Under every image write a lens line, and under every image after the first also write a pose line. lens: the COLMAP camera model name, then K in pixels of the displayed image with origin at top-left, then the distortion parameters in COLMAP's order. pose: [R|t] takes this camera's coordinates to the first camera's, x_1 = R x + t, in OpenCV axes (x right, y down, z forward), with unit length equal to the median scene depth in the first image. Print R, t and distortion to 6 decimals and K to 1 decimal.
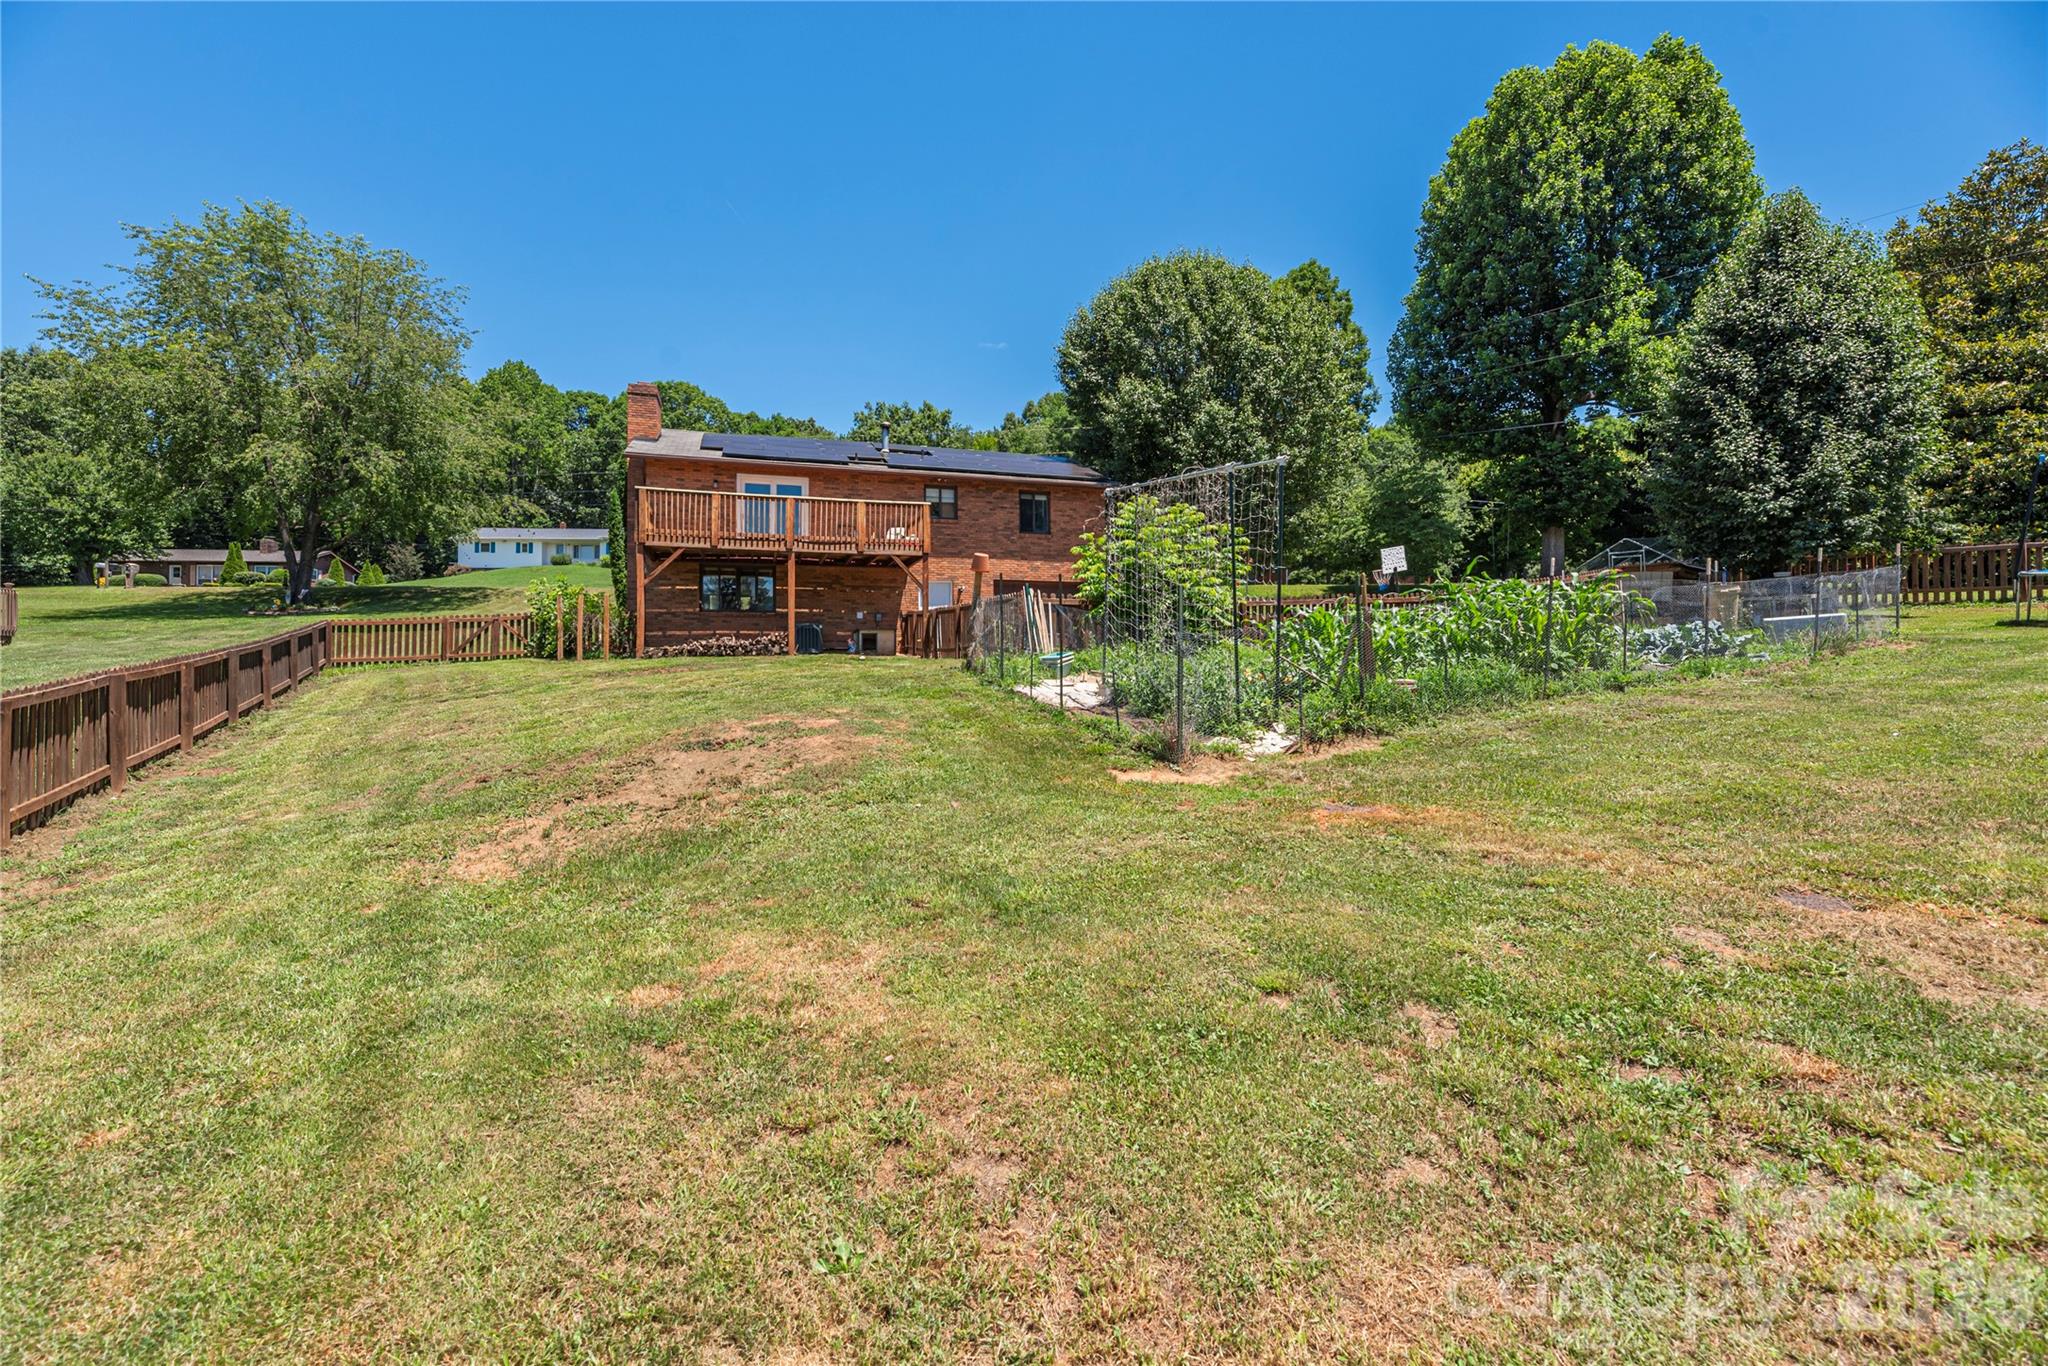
lens RADIAL K [[846.4, 0, 1017.6], [0, 846.4, 674.0], [0, 0, 1]] dist [-0.006247, 0.000272]
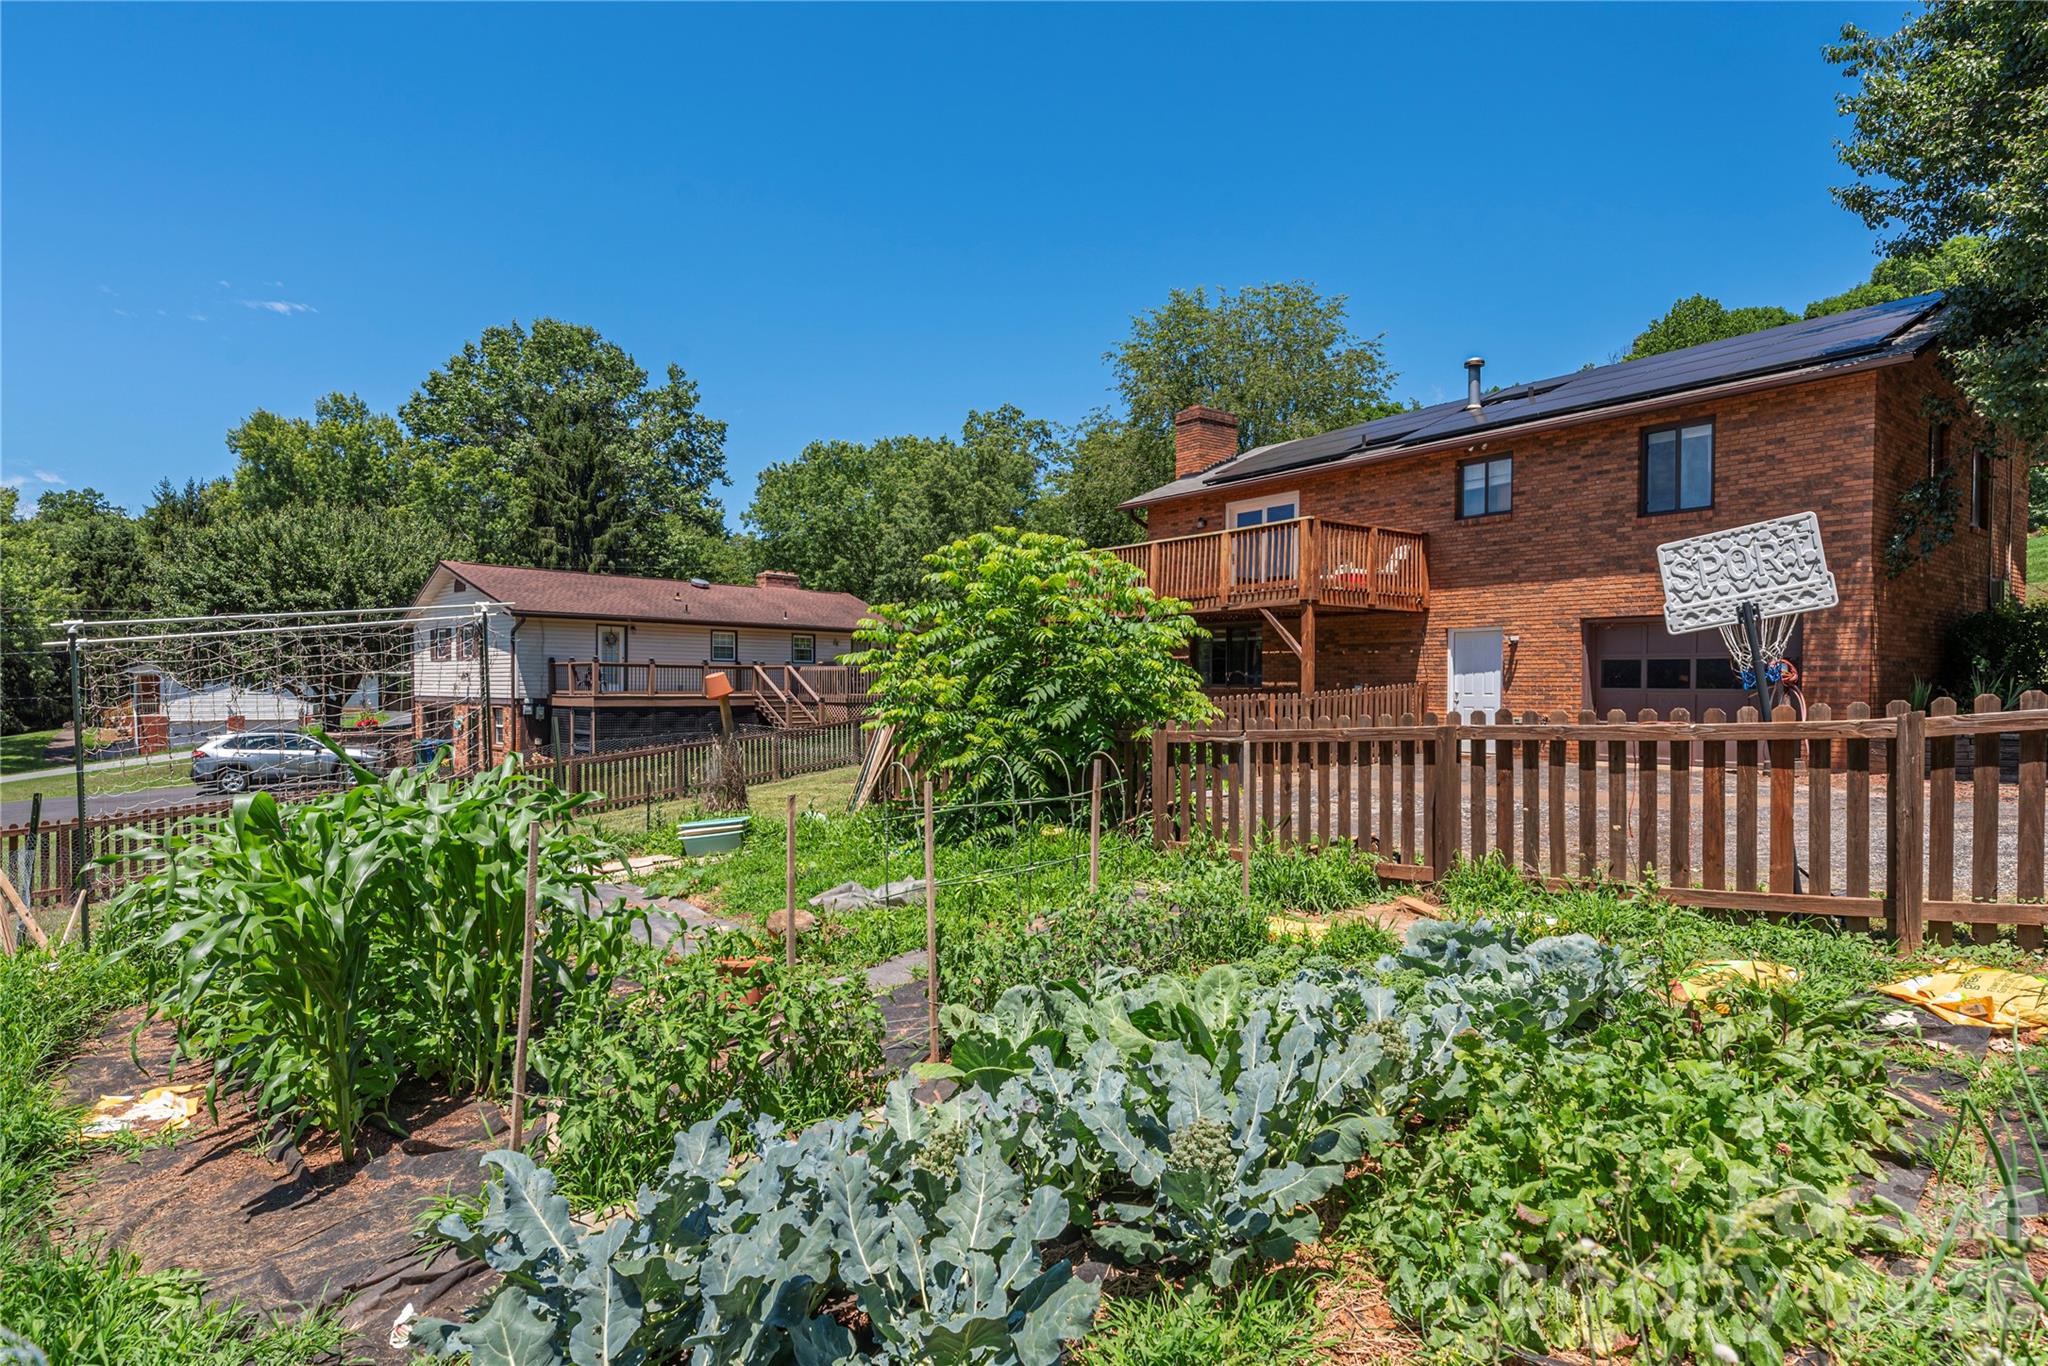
lens RADIAL K [[1071.9, 0, 1028.0], [0, 1071.9, 703.5], [0, 0, 1]] dist [-0.003489, 0.000851]
pose [[0.332482, 0.021439, -0.942866, 0.478564], [-0.016239, 0.999724, 0.017005, -0.066867], [0.942970, 0.009657, 0.332739, 0.479121]]
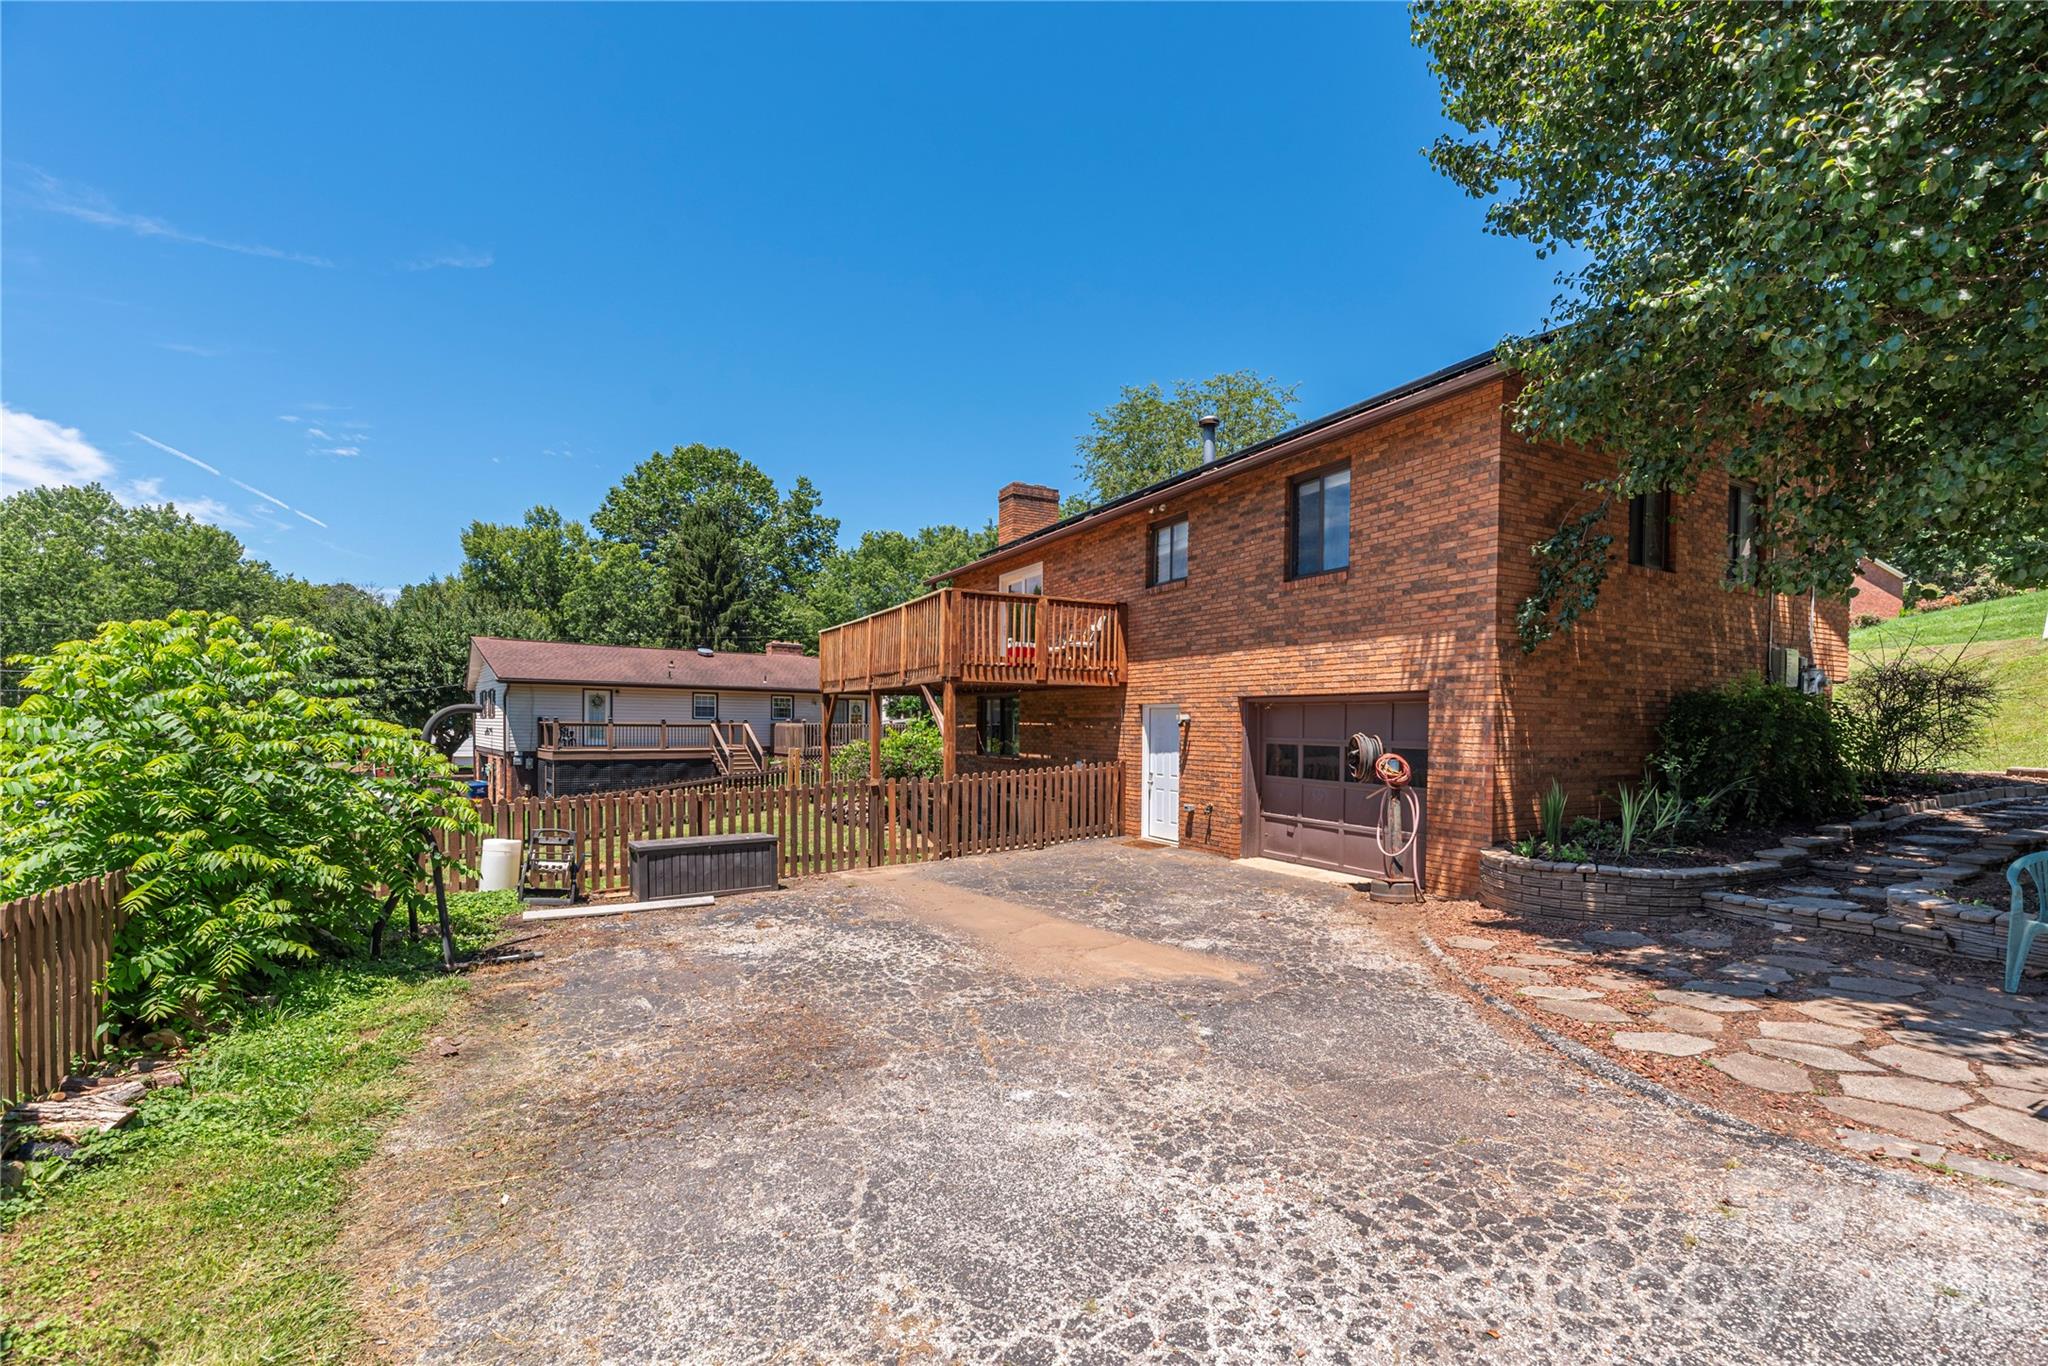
lens RADIAL K [[846.4, 0, 1027.7], [0, 846.4, 749.4], [0, 0, 1]] dist [-0.006247, 0.000272]
pose [[0.190279, 0.035505, -0.981088, 0.402318], [-0.020367, 0.999273, 0.032213, -0.097274], [0.981519, 0.013853, 0.190863, 0.816478]]
